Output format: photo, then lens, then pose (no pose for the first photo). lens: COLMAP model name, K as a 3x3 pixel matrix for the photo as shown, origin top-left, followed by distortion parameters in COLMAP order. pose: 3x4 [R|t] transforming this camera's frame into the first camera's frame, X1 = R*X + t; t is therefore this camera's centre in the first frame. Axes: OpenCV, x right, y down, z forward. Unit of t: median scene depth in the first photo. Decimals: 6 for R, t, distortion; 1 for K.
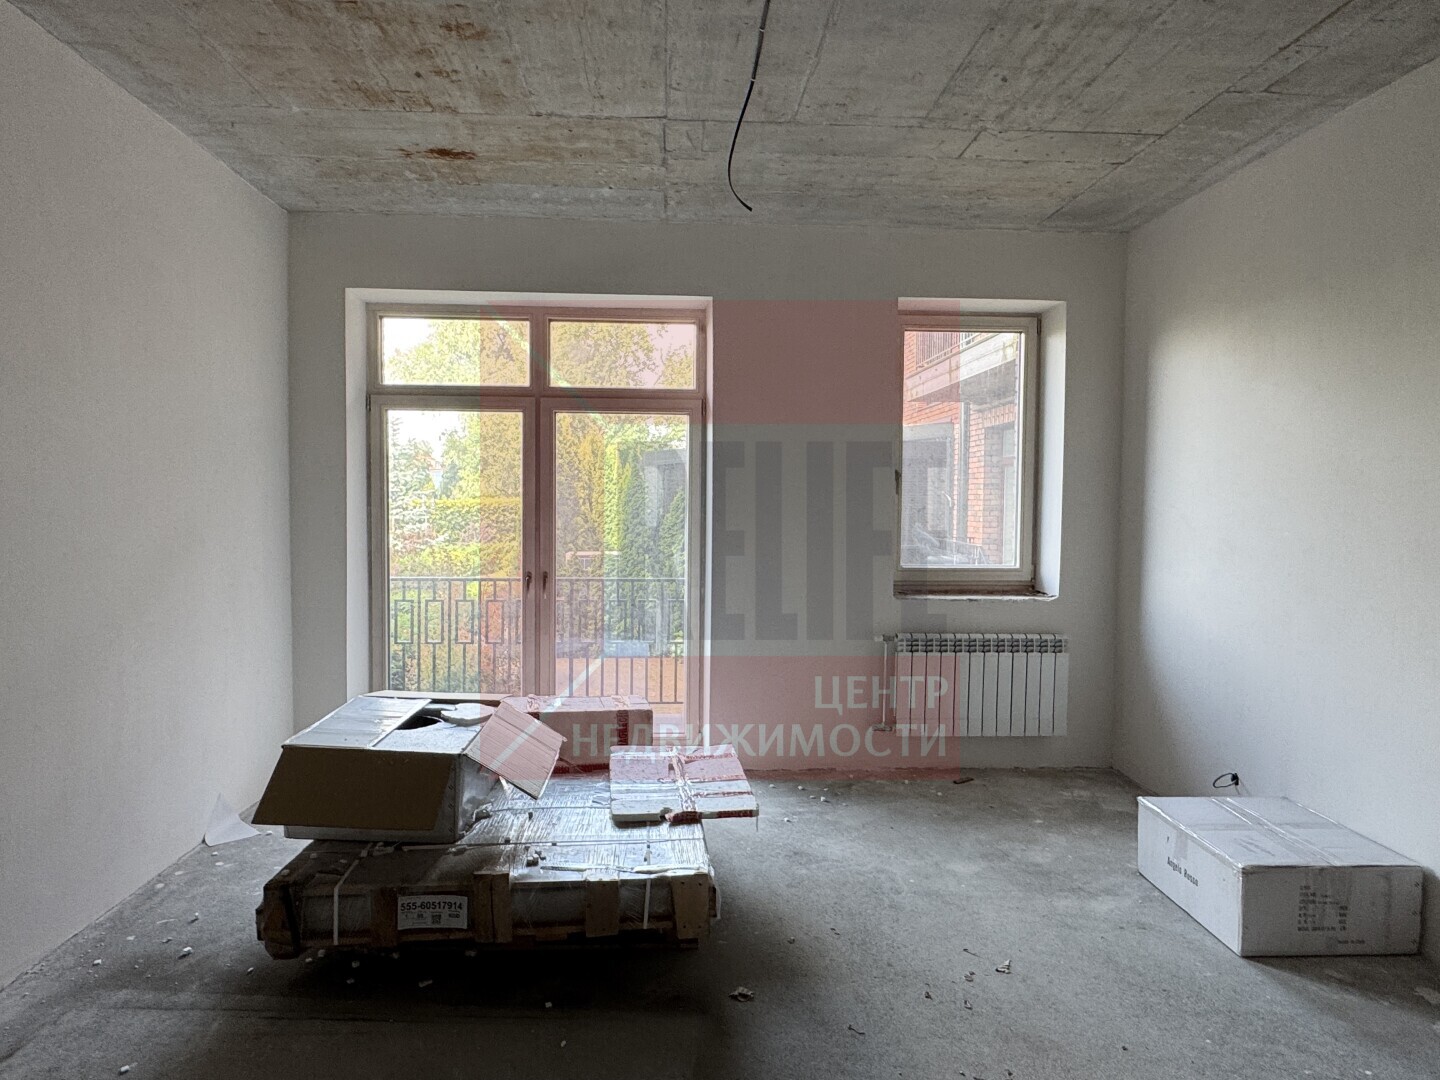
lens RADIAL K [[893.2, 0, 711.2], [0, 893.2, 541.0], [0, 0, 1]] dist [-0.003028, -0.000023]
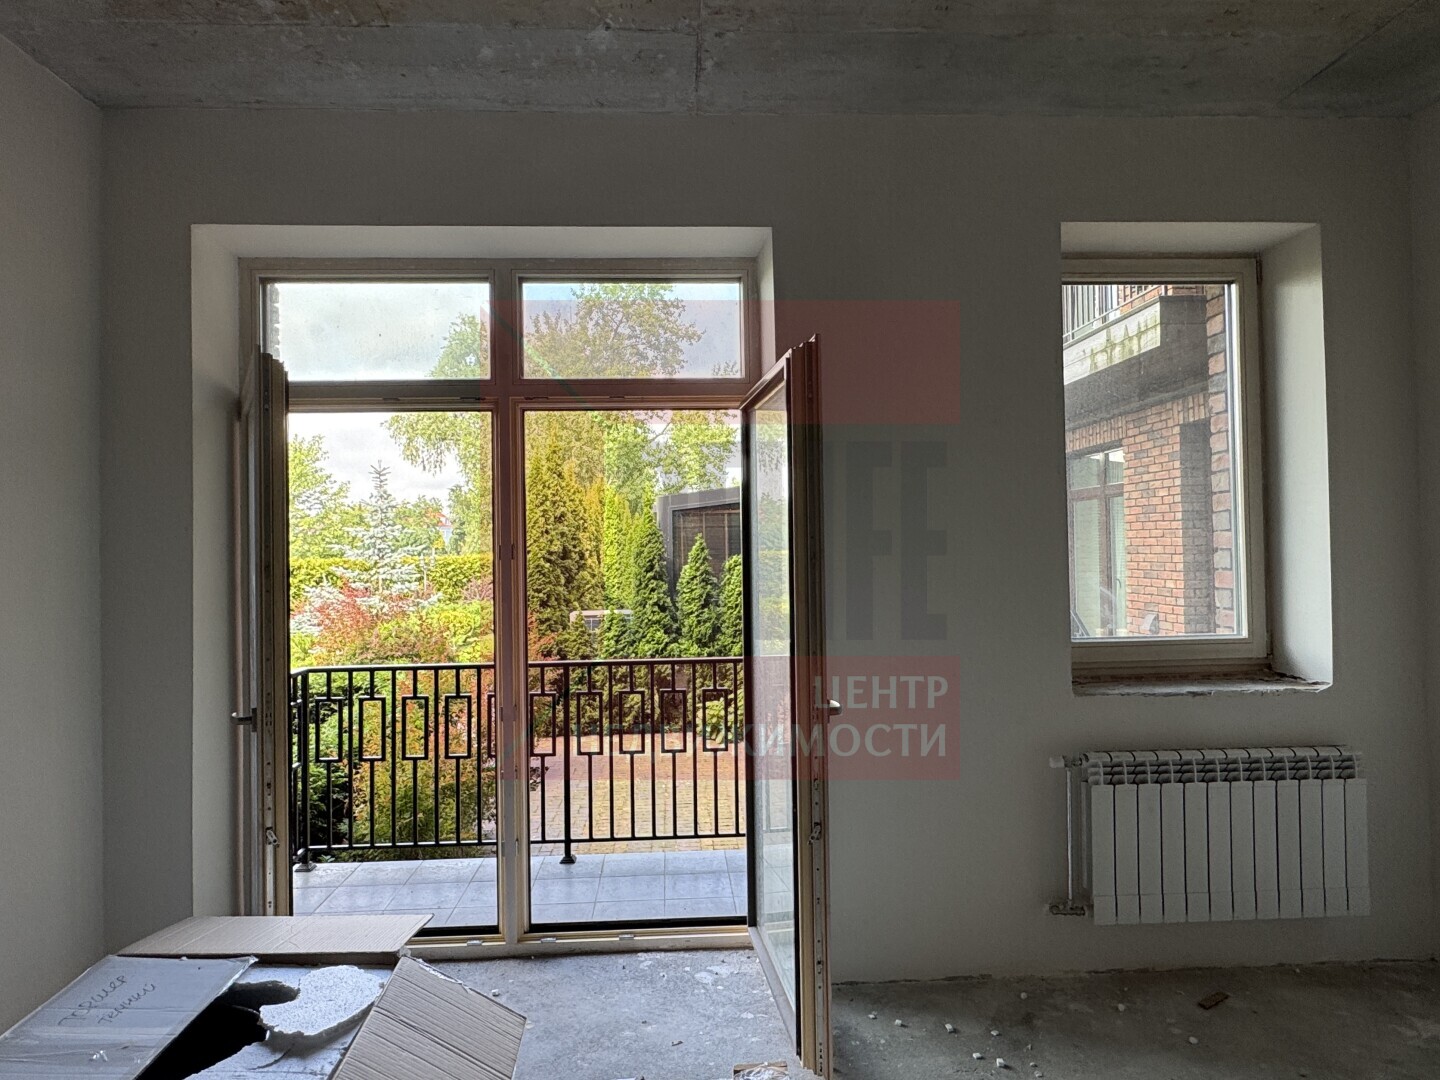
lens RADIAL K [[886.9, 0, 716.6], [0, 886.9, 536.3], [0, 0, 1]] dist [0.000565, -0.000133]
pose [[0.999666, -0.025586, -0.003662, -0.044410], [0.025316, 0.997830, -0.060779, -0.016806], [0.005209, 0.060665, 0.998145, 0.409259]]
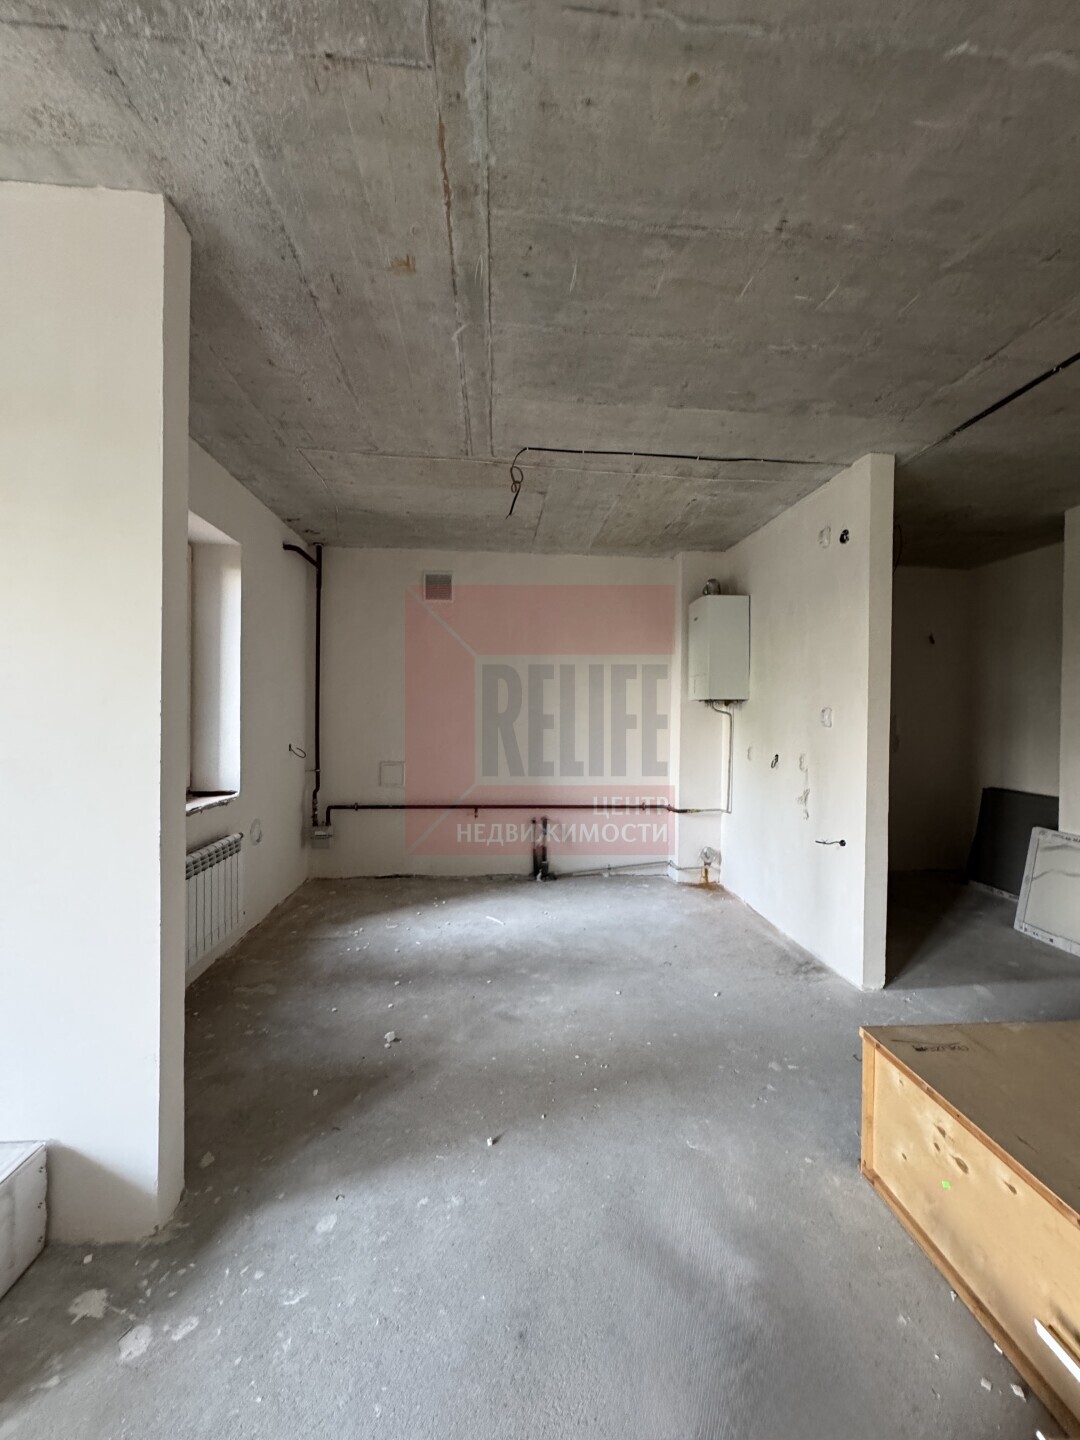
lens RADIAL K [[575.7, 0, 541.5], [0, 575.7, 716.4], [0, 0, 1]] dist [-0.002765, -0.000283]
pose [[-0.030815, -0.016979, 0.999381, 0.164494], [0.035297, 0.999214, 0.018065, -0.020411], [-0.998902, 0.035831, -0.030191, 0.351728]]
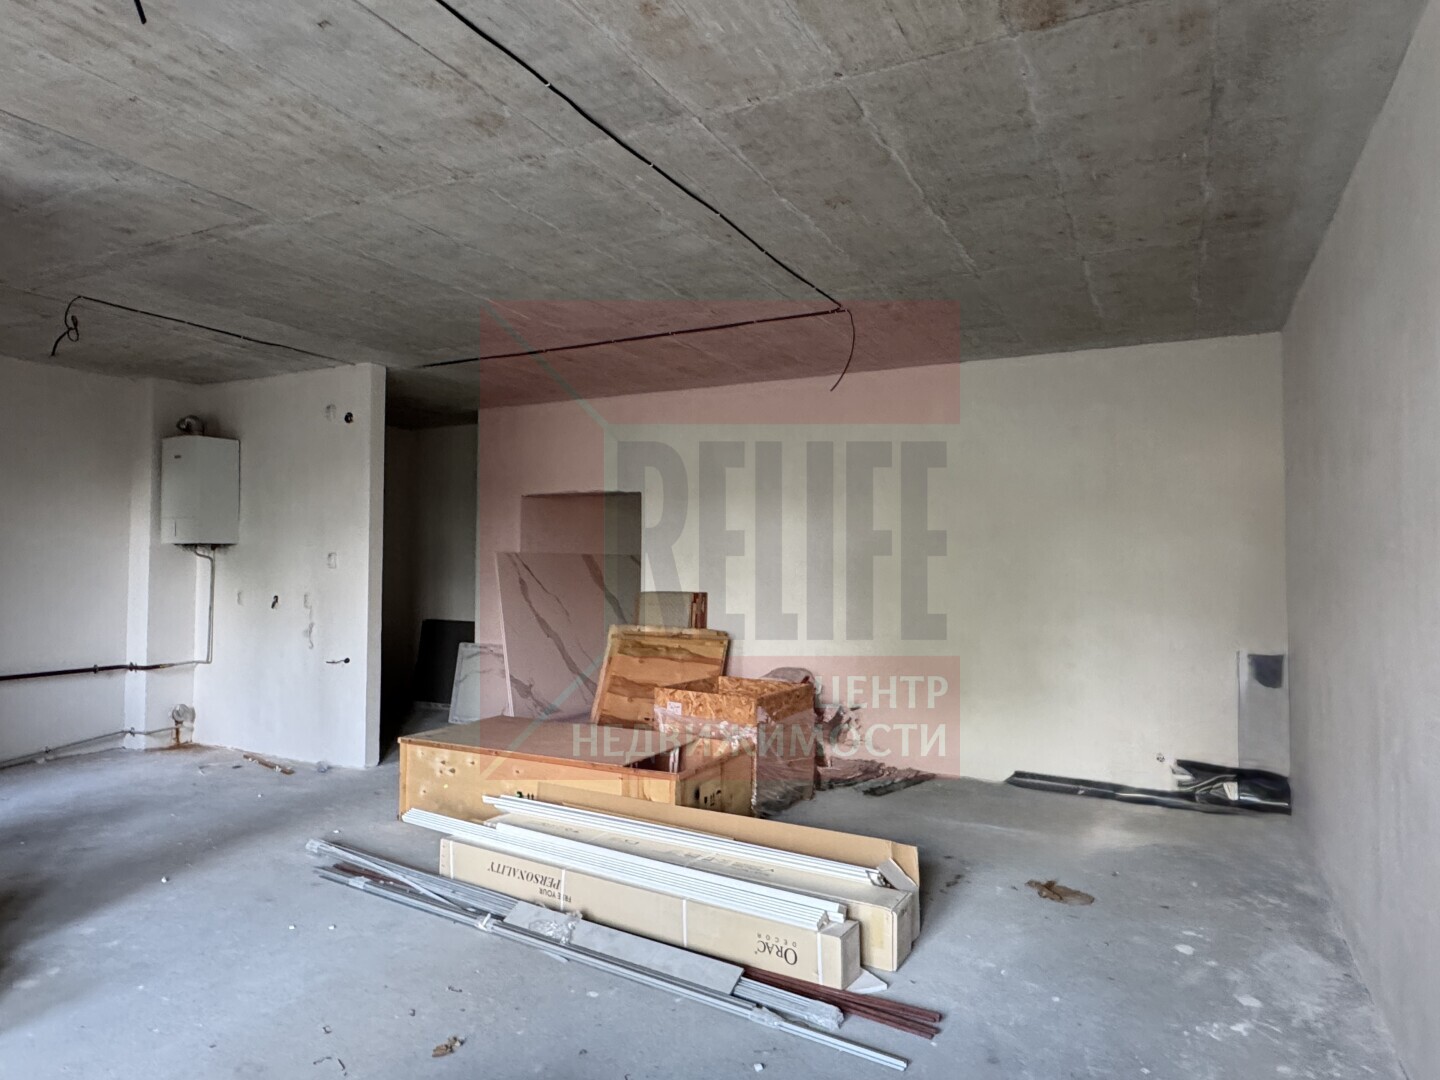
lens RADIAL K [[895.5, 0, 708.9], [0, 895.5, 538.7], [0, 0, 1]] dist [-0.005305, 0.003712]
pose [[-0.861156, -0.000512, 0.508340, -0.359212], [0.010146, 0.999783, 0.018195, -0.049221], [-0.508239, 0.020827, -0.860964, 0.902011]]
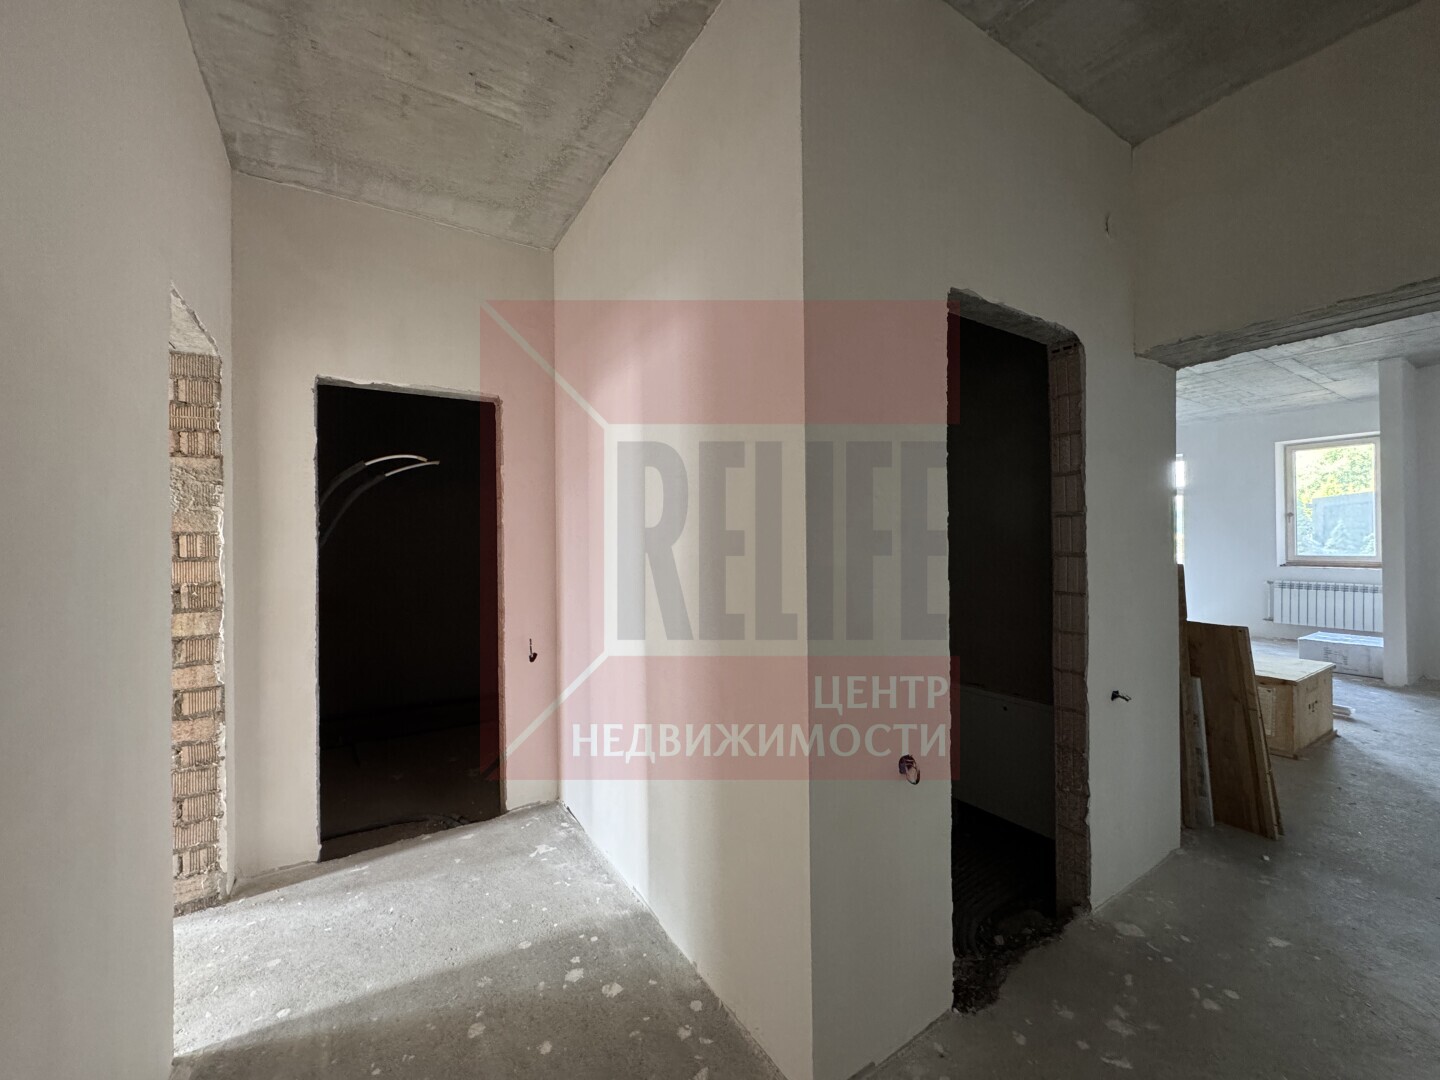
lens RADIAL K [[575.8, 0, 717.7], [0, 575.8, 533.8], [0, 0, 1]] dist [-0.001088, -0.000056]
pose [[0.491744, -0.020470, -0.870499, 0.895008], [-0.028072, 0.998831, -0.039346, 0.087648], [0.870287, 0.043785, 0.490595, -1.179470]]
